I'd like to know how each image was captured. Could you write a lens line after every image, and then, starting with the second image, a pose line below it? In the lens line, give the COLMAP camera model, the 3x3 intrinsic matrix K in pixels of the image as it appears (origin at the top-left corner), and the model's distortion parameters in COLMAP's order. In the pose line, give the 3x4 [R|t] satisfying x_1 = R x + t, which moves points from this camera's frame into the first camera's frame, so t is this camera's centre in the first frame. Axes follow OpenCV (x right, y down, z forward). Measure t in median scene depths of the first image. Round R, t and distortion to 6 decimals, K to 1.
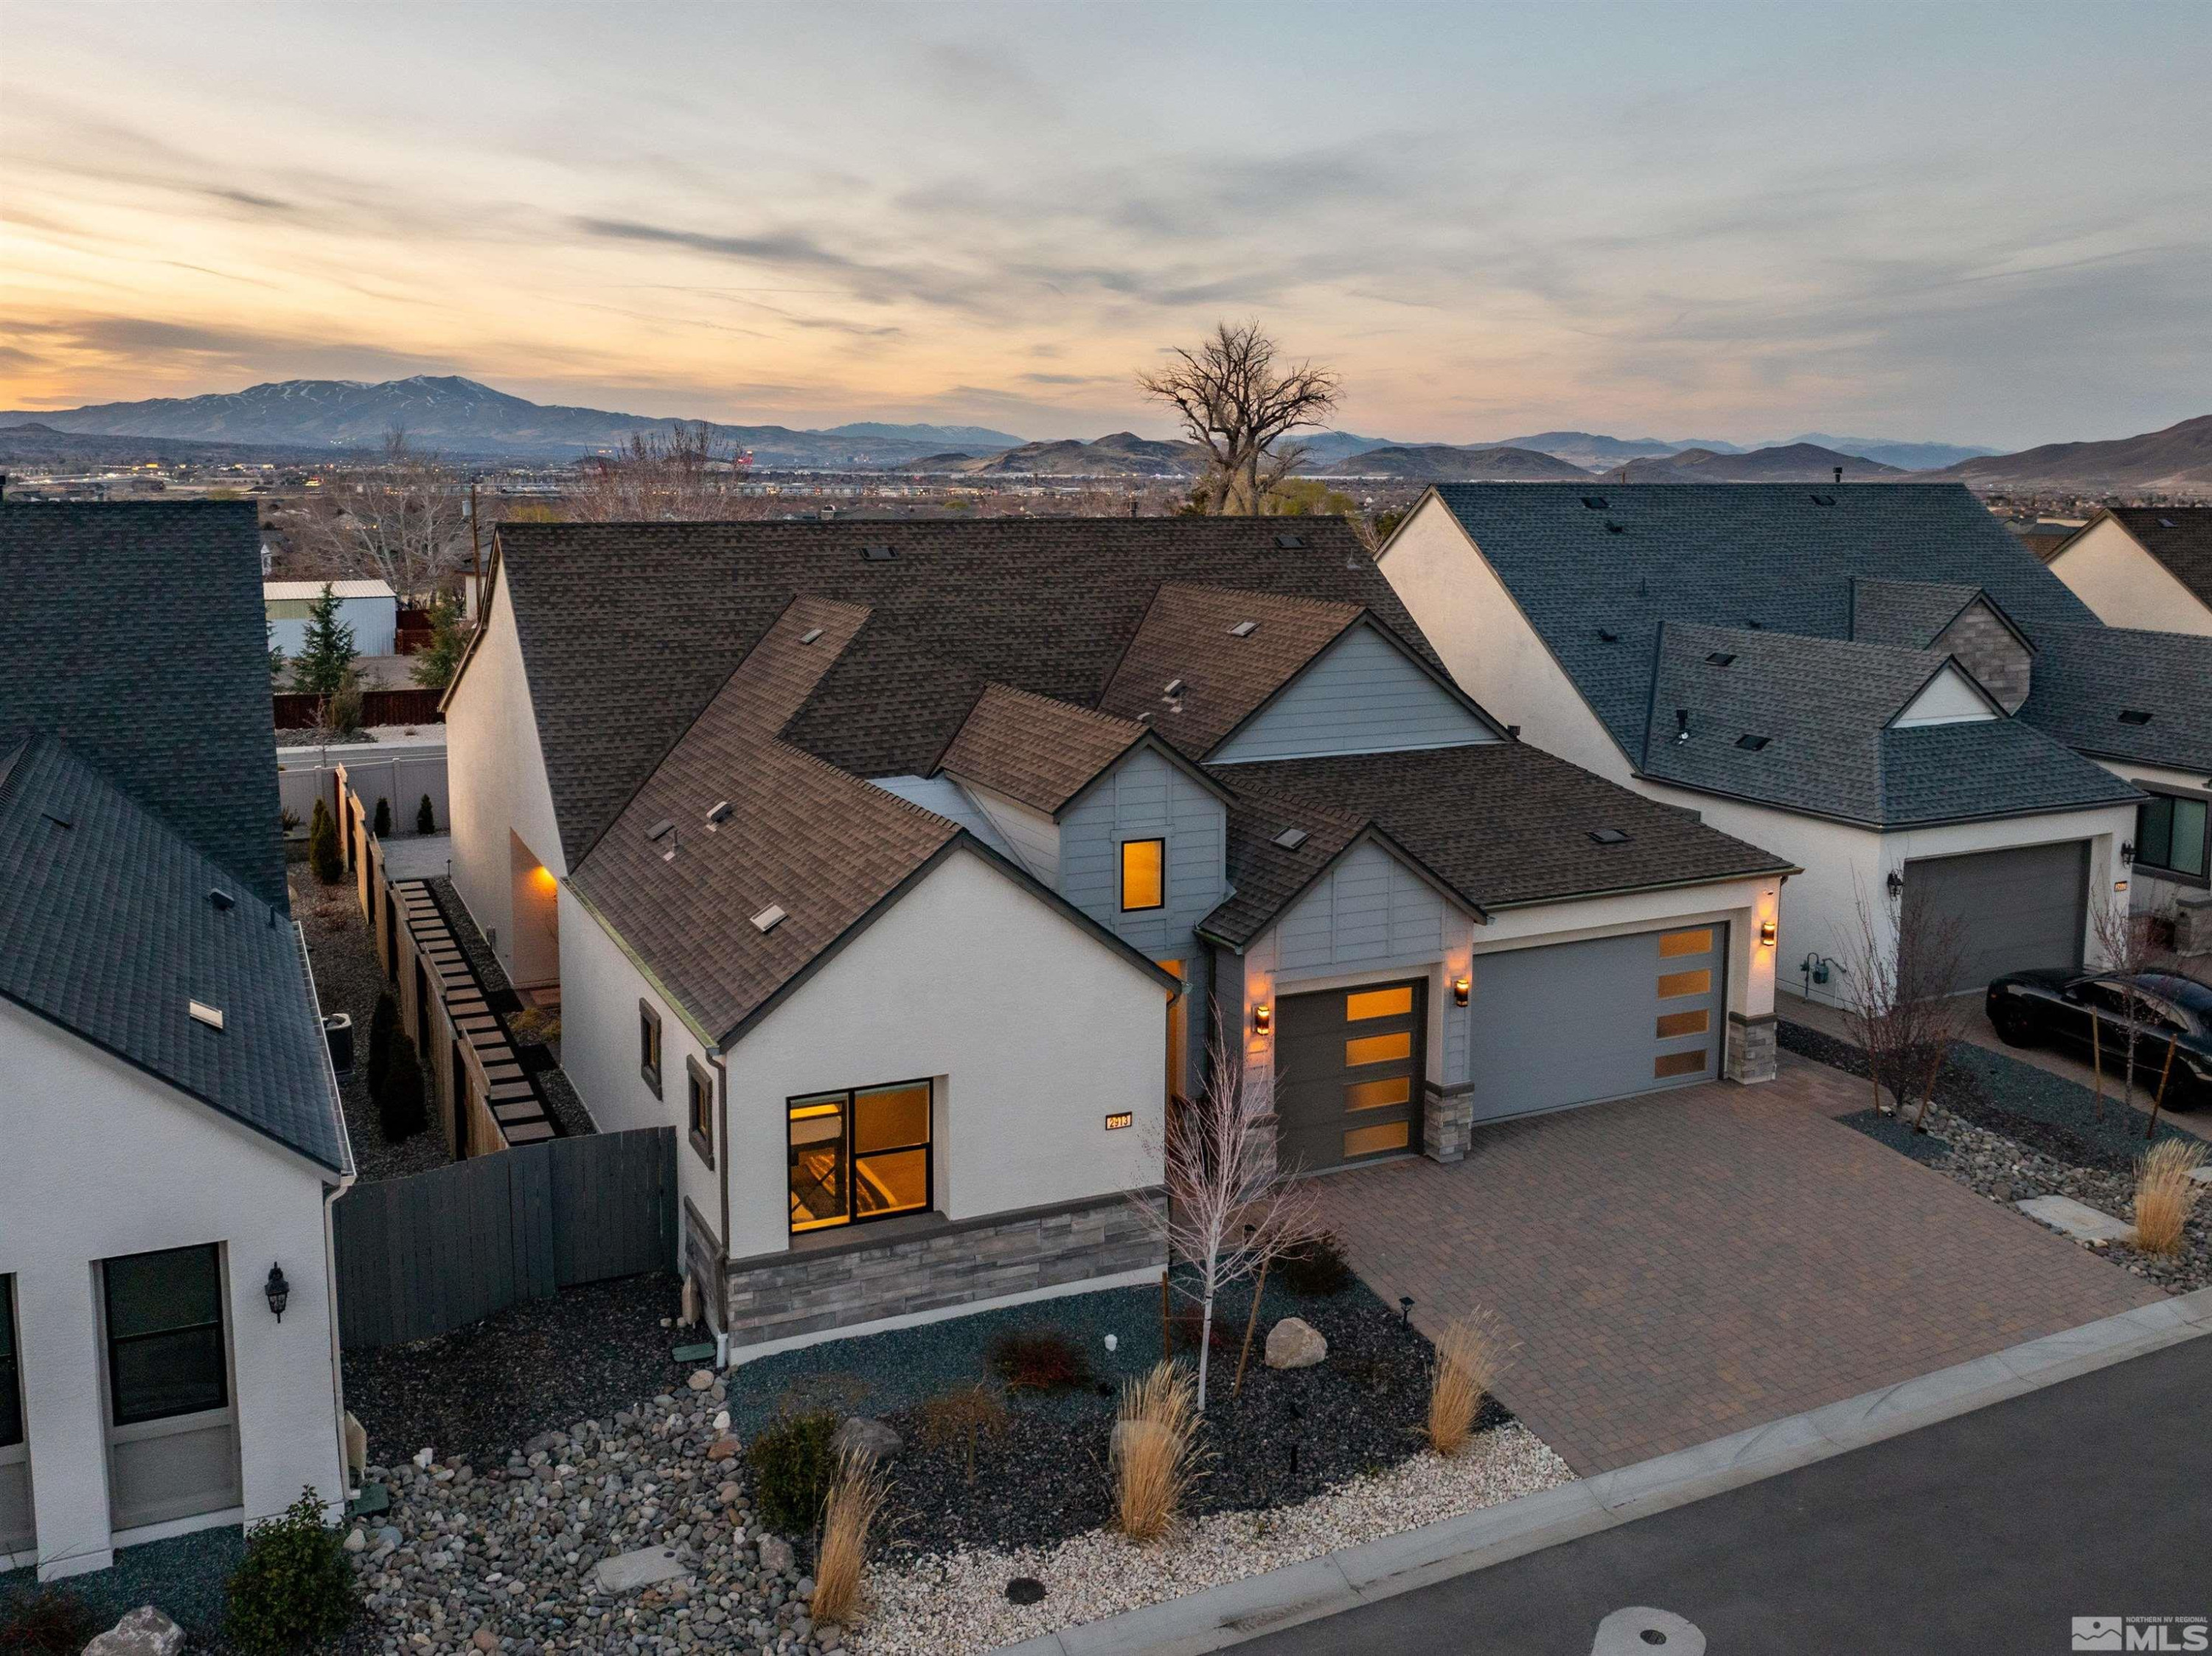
lens RADIAL K [[1843.3, 0, 1133.1], [0, 1843.3, 822.2], [0, 0, 1]] dist [-0.034064, -0.005820]
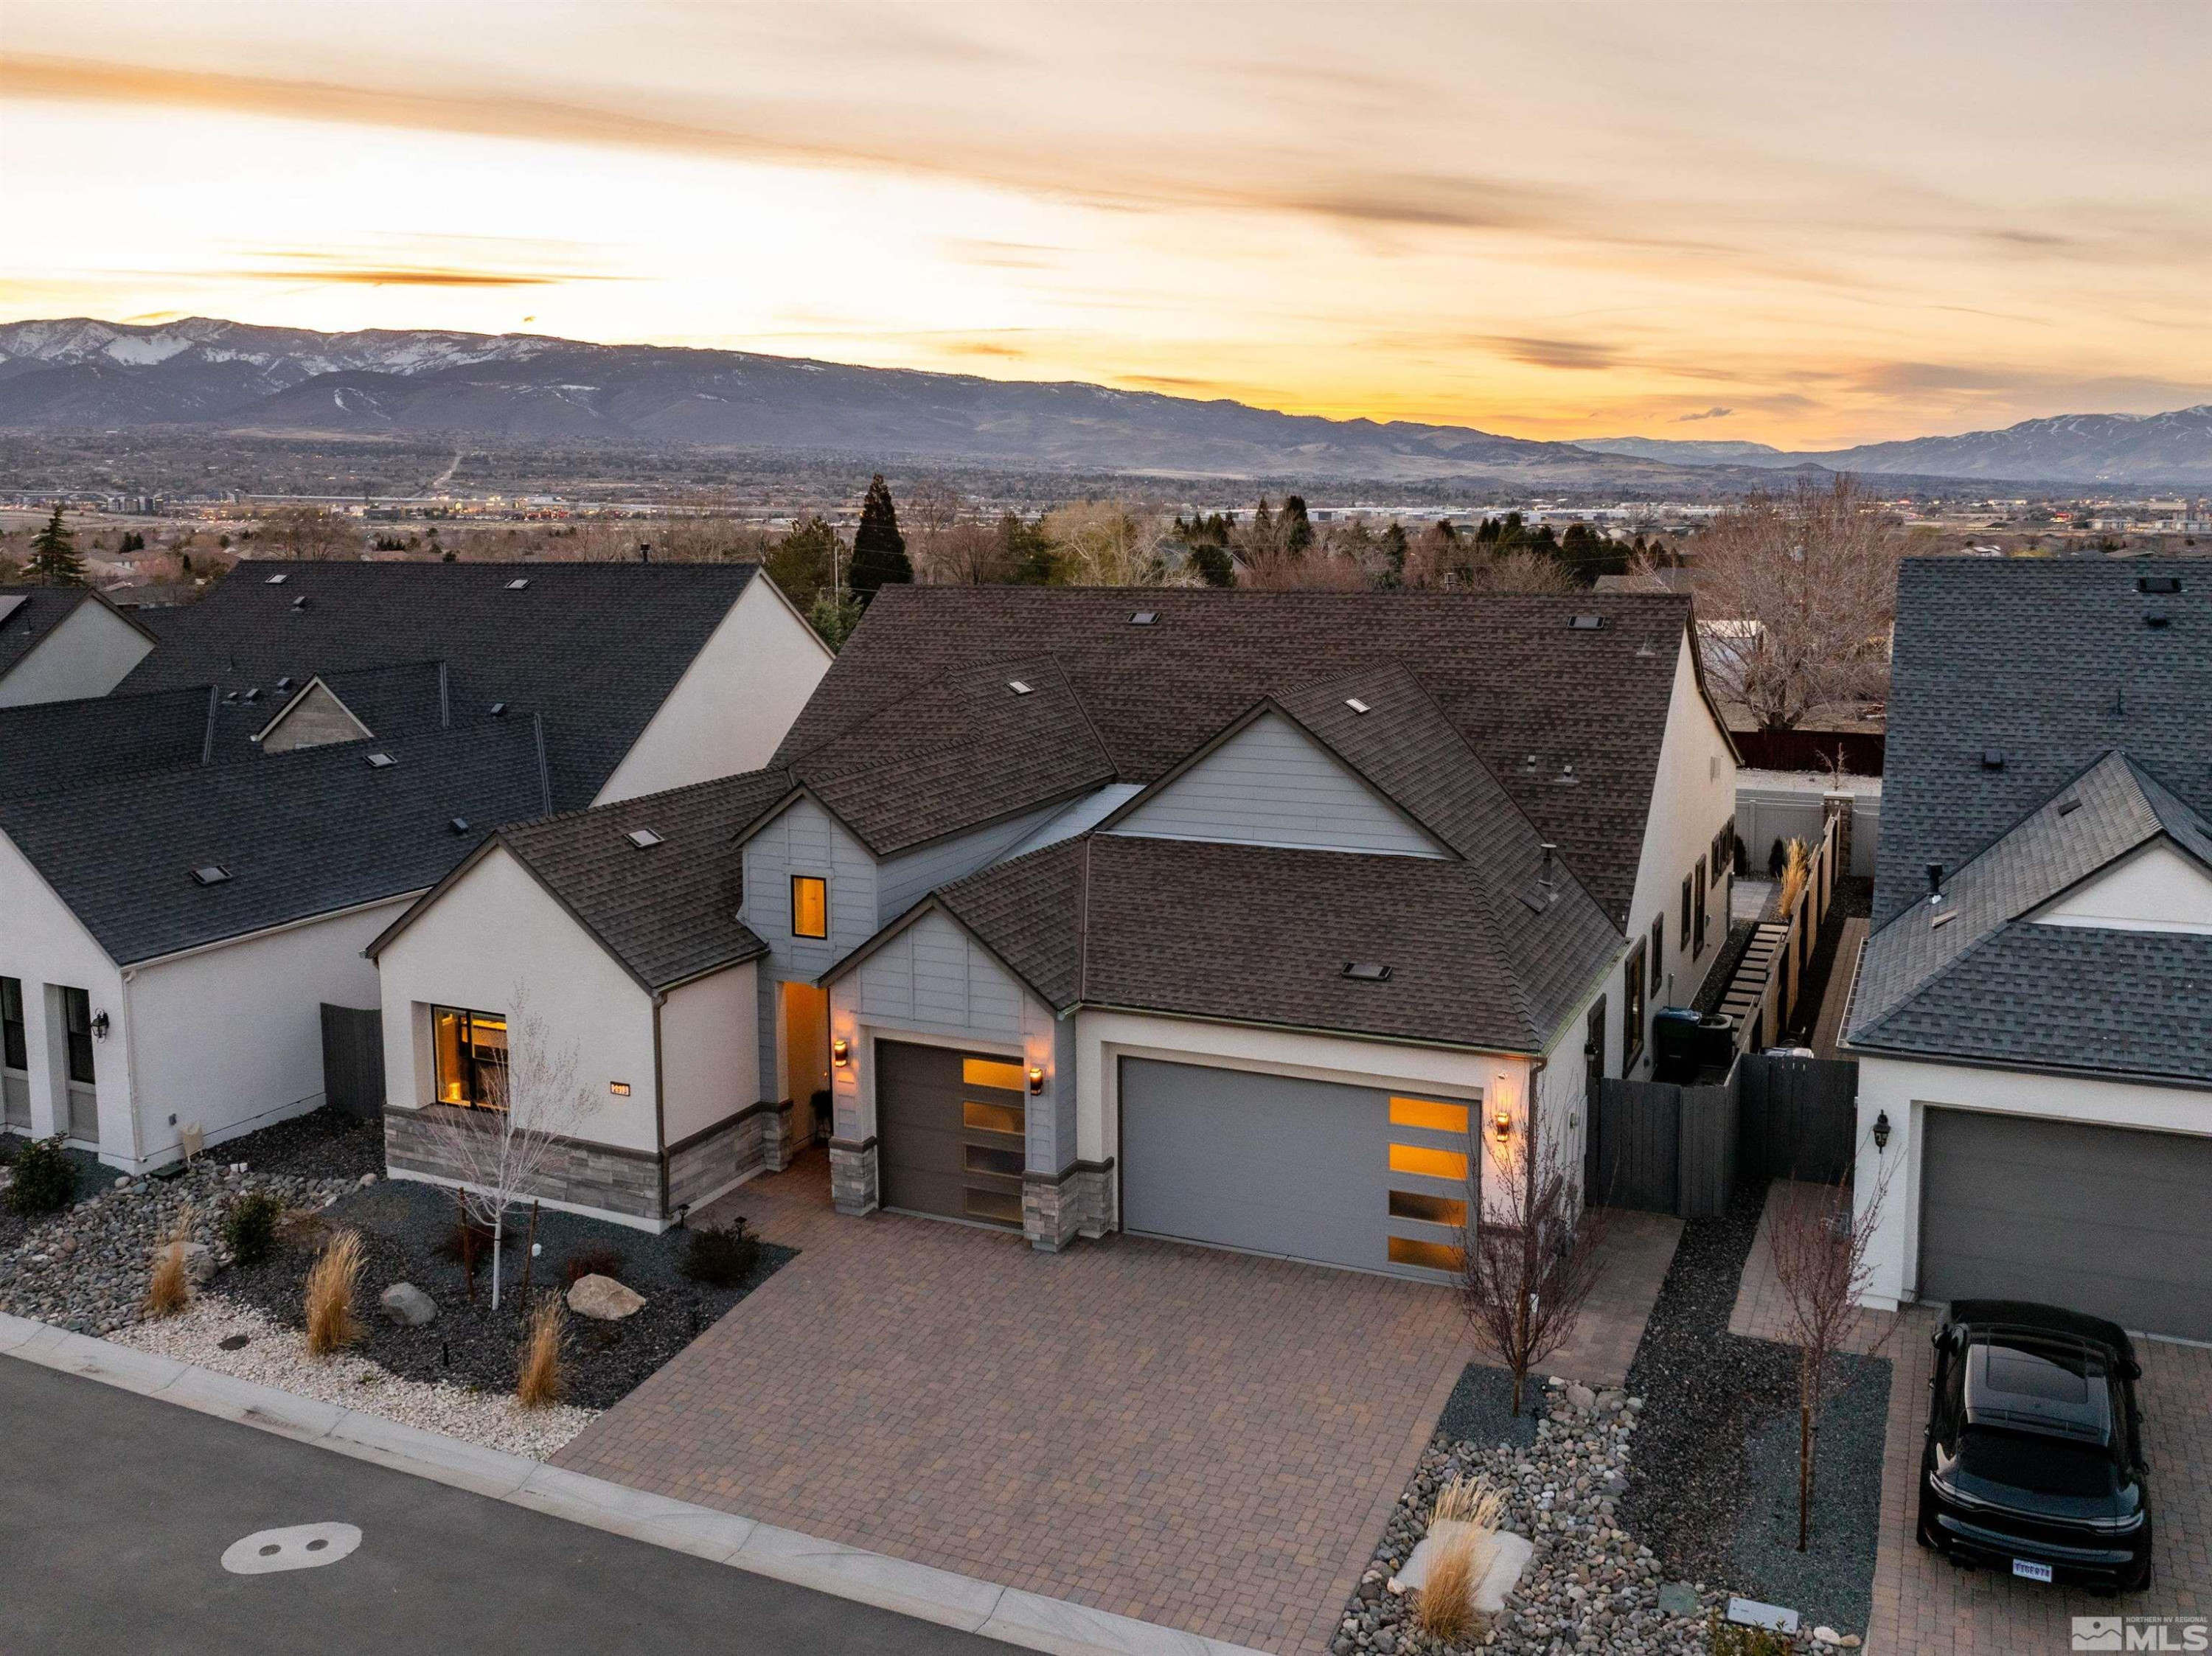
lens RADIAL K [[1843.3, 0, 1133.1], [0, 1843.3, 822.2], [0, 0, 1]] dist [-0.034064, -0.005820]
pose [[0.634357, 0.119585, -0.763735, 1.125561], [-0.134104, 0.990006, 0.043629, -0.114107], [0.761320, 0.074744, 0.644054, 0.454085]]
